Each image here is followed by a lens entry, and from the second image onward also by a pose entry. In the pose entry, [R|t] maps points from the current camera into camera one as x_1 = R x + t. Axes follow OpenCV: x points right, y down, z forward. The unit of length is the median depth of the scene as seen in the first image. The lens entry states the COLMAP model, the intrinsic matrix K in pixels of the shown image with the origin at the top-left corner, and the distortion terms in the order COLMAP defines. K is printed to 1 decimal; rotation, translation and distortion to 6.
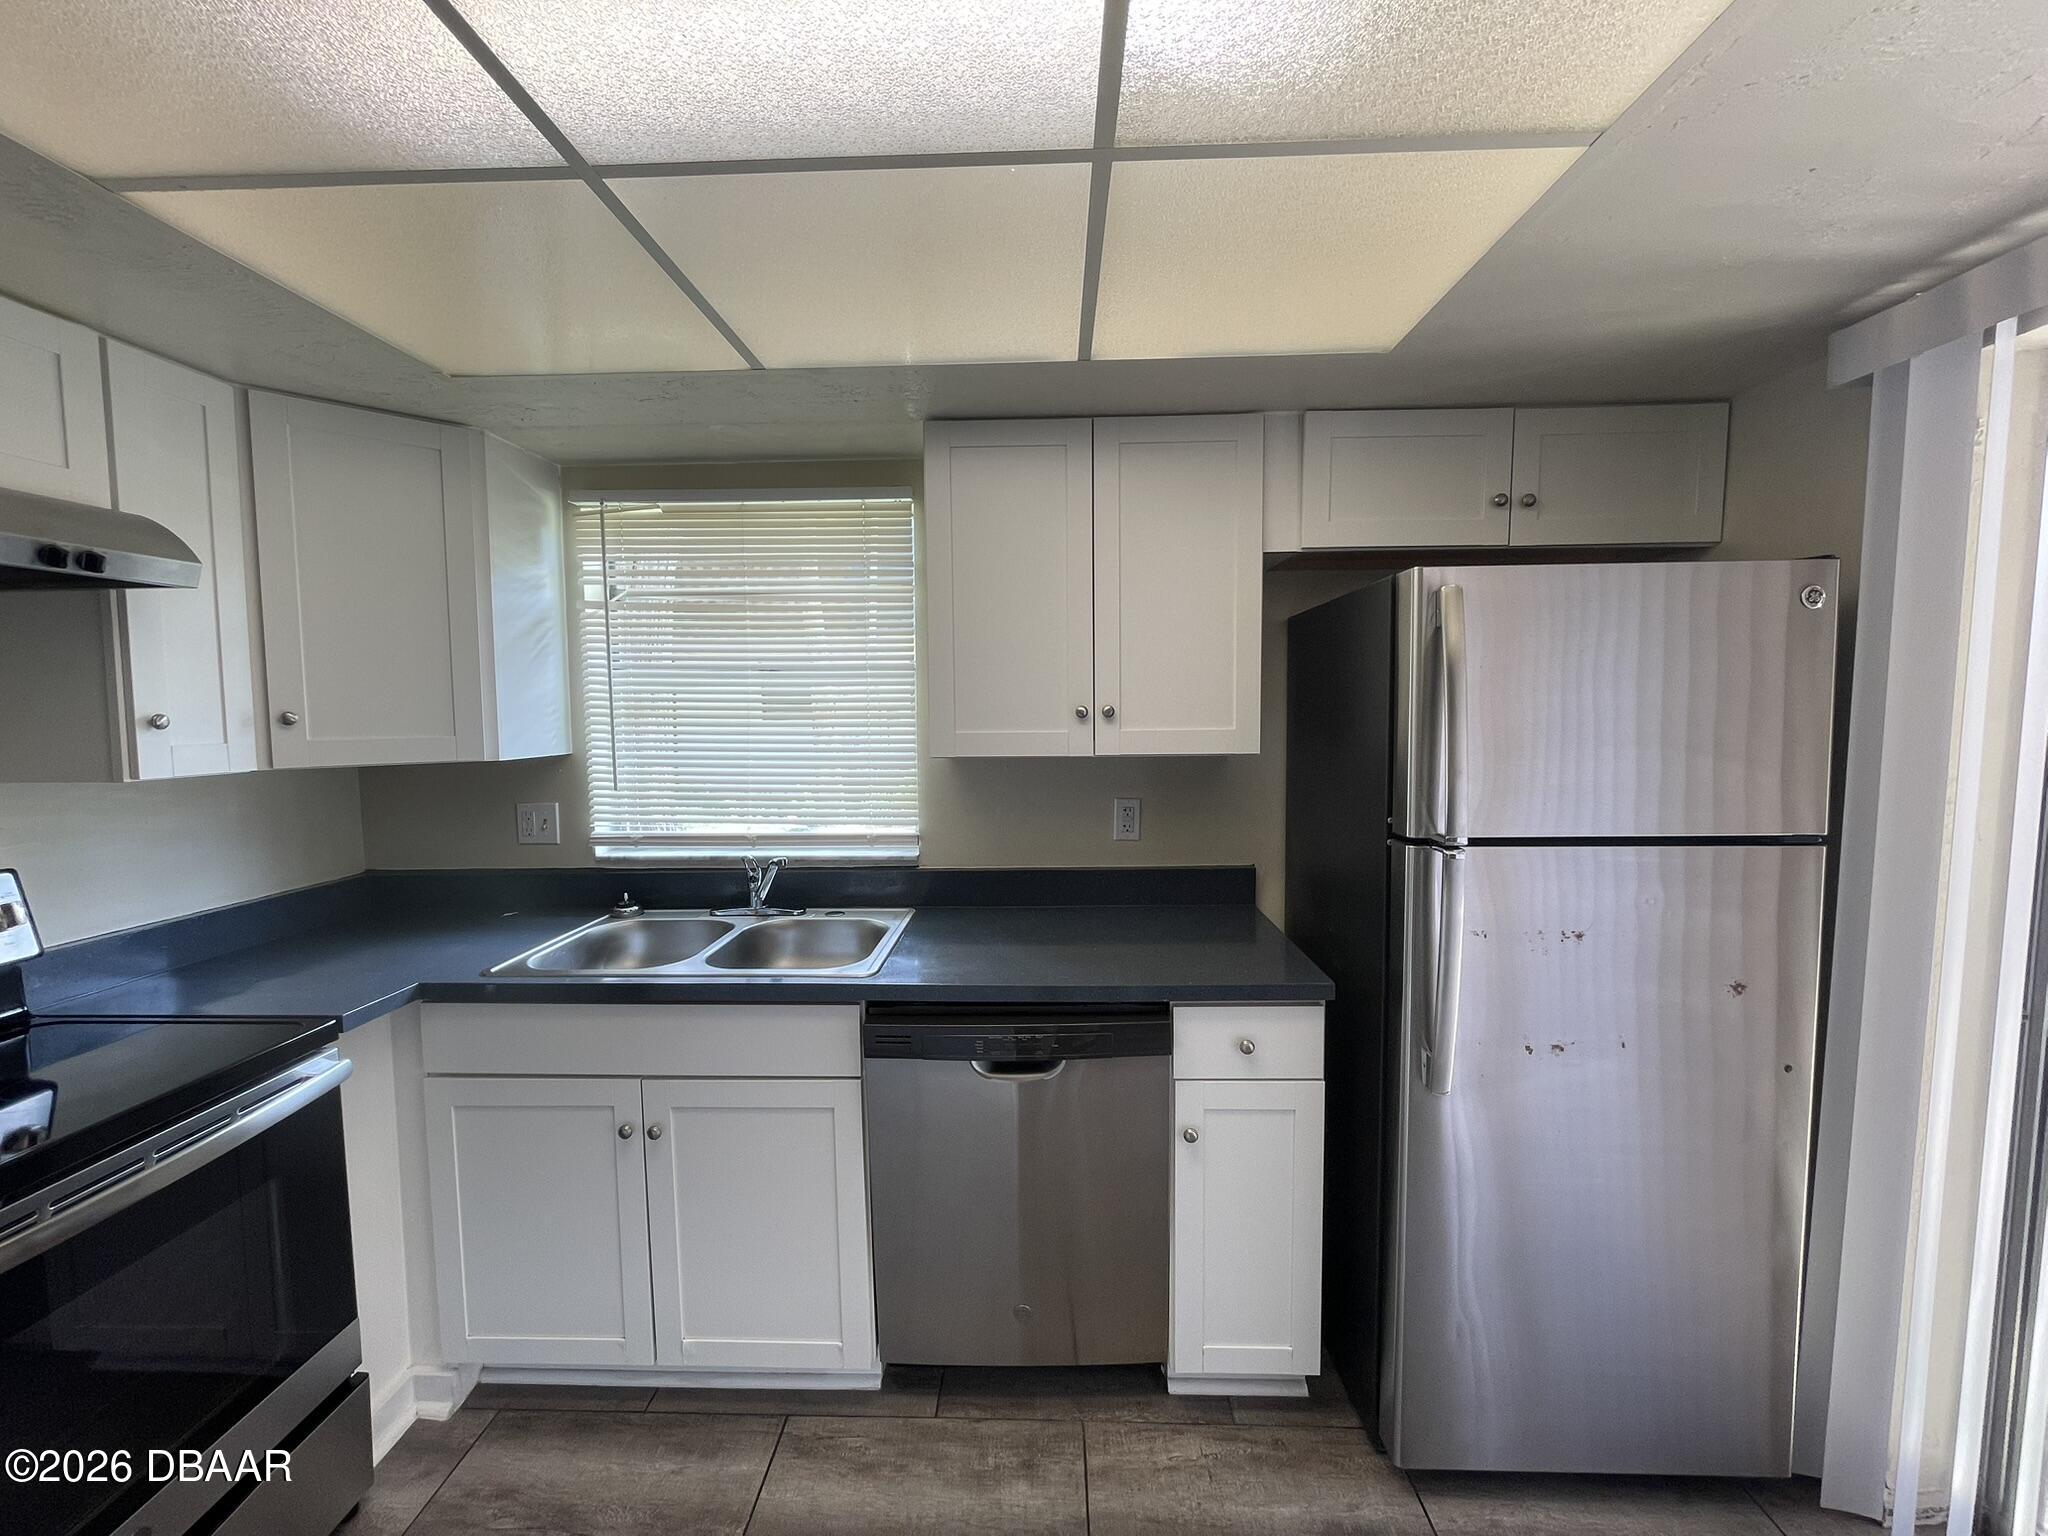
lens RADIAL K [[818.5, 0, 1025.8], [0, 818.5, 763.2], [0, 0, 1]] dist [-0.009241, -0.000250]
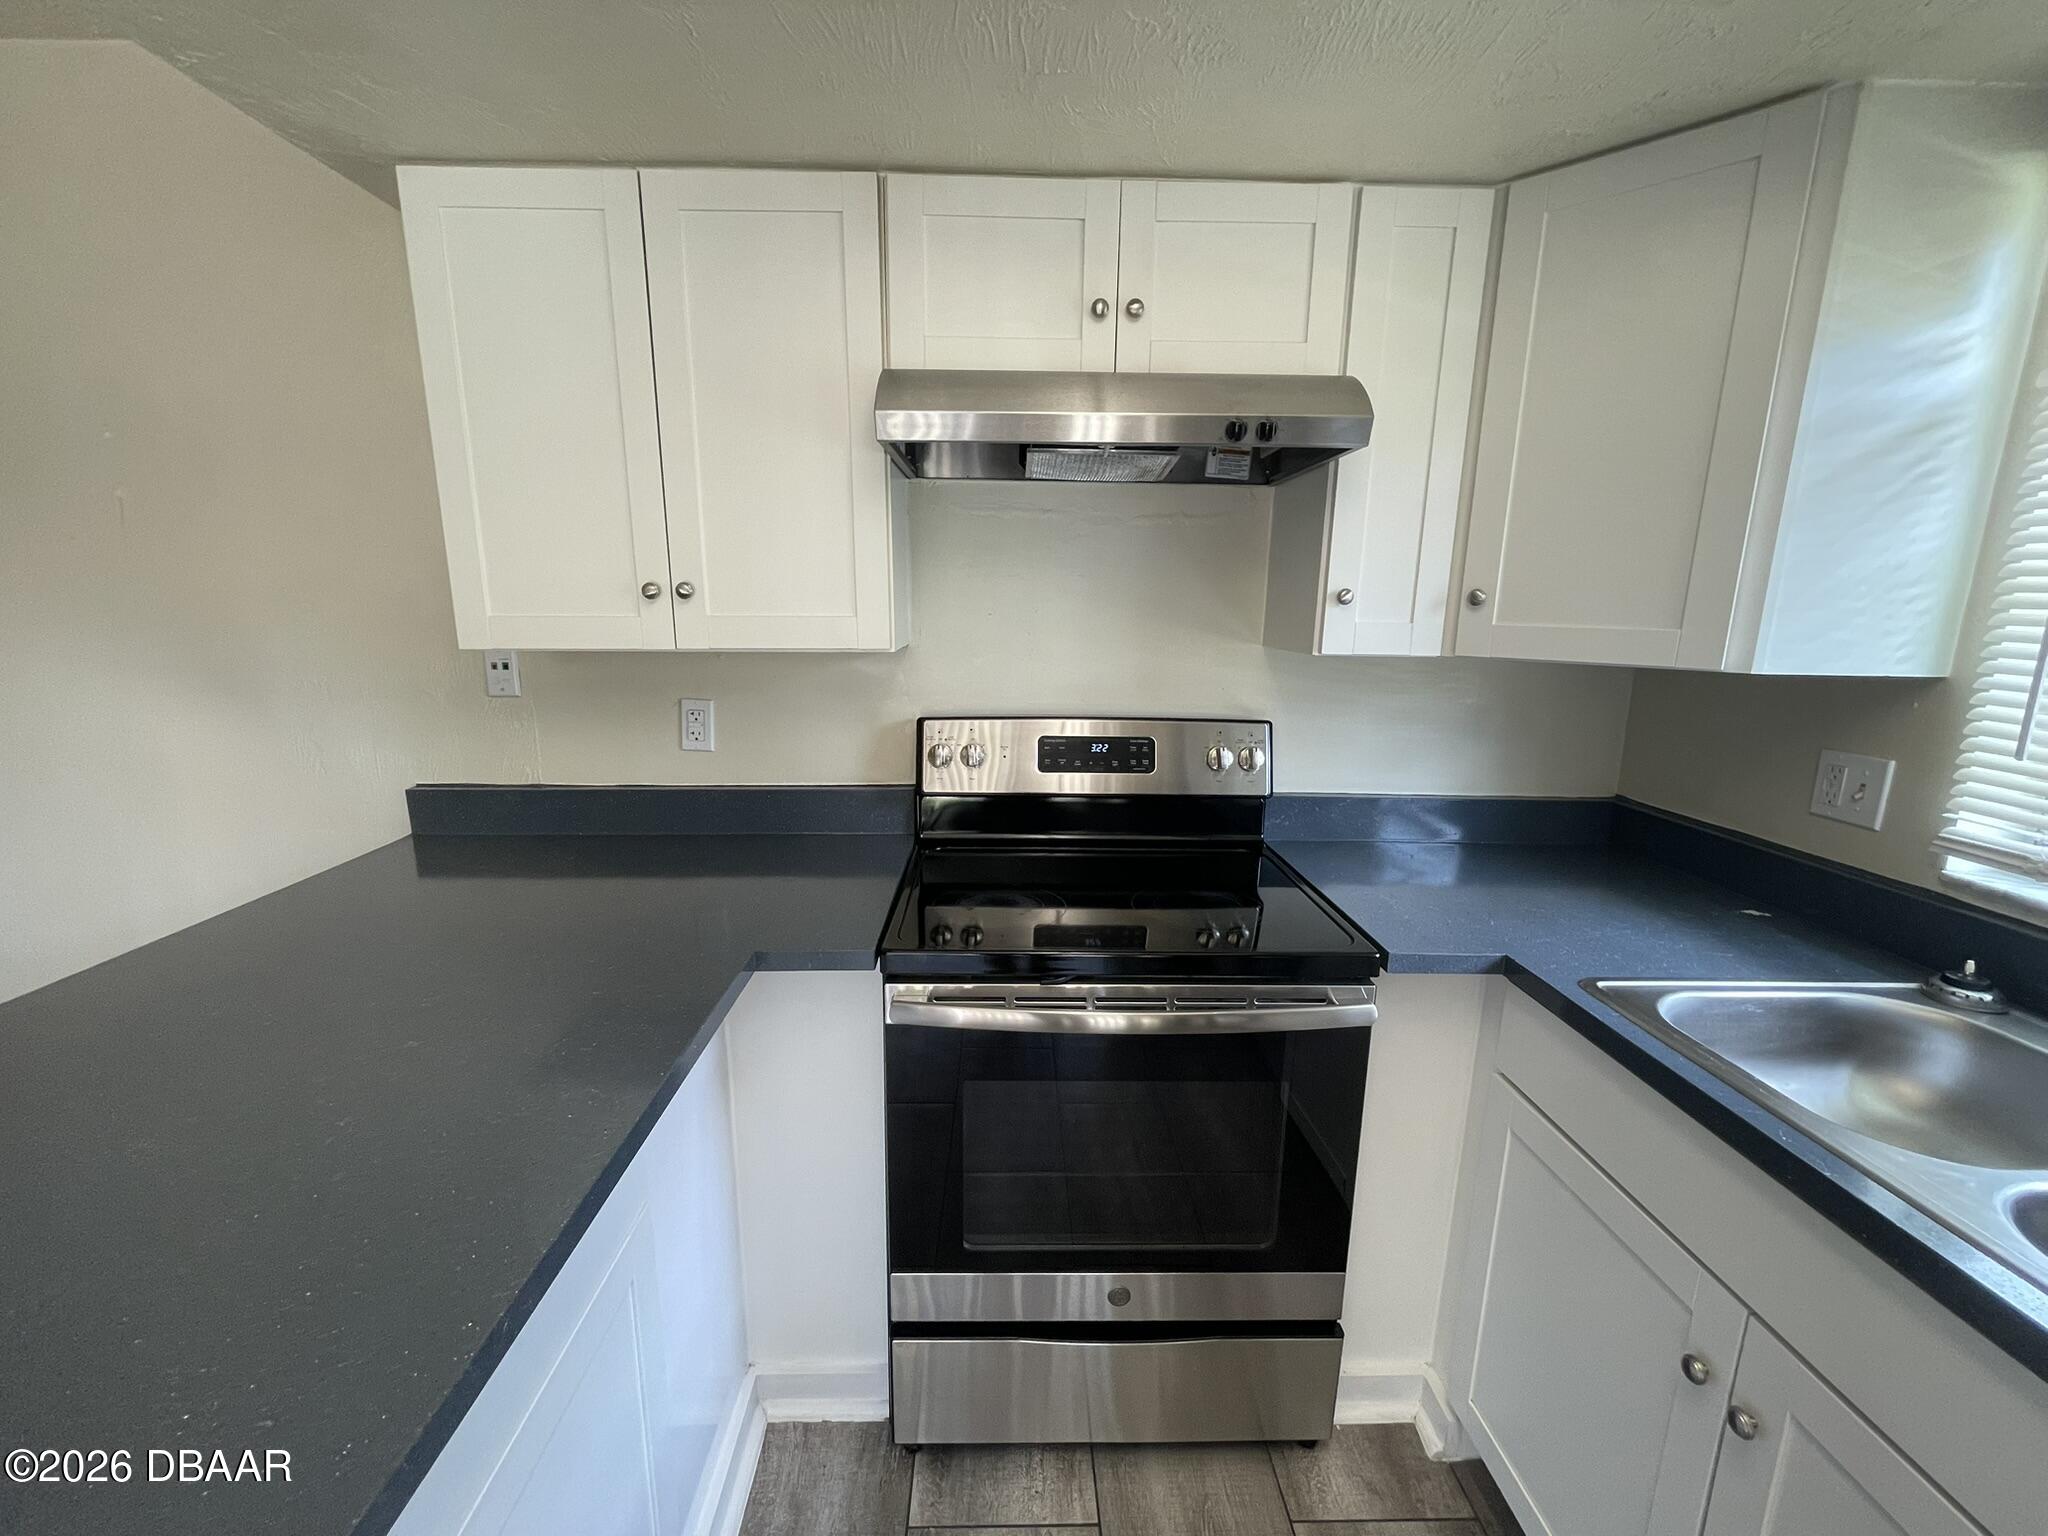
lens RADIAL K [[818.5, 0, 1016.8], [0, 818.5, 766.6], [0, 0, 1]] dist [-0.009241, -0.000250]
pose [[0.037815, 0.200404, -0.978983, -0.058860], [-0.082974, 0.976931, 0.196779, -0.009935], [0.995834, 0.073789, 0.053571, 0.470063]]
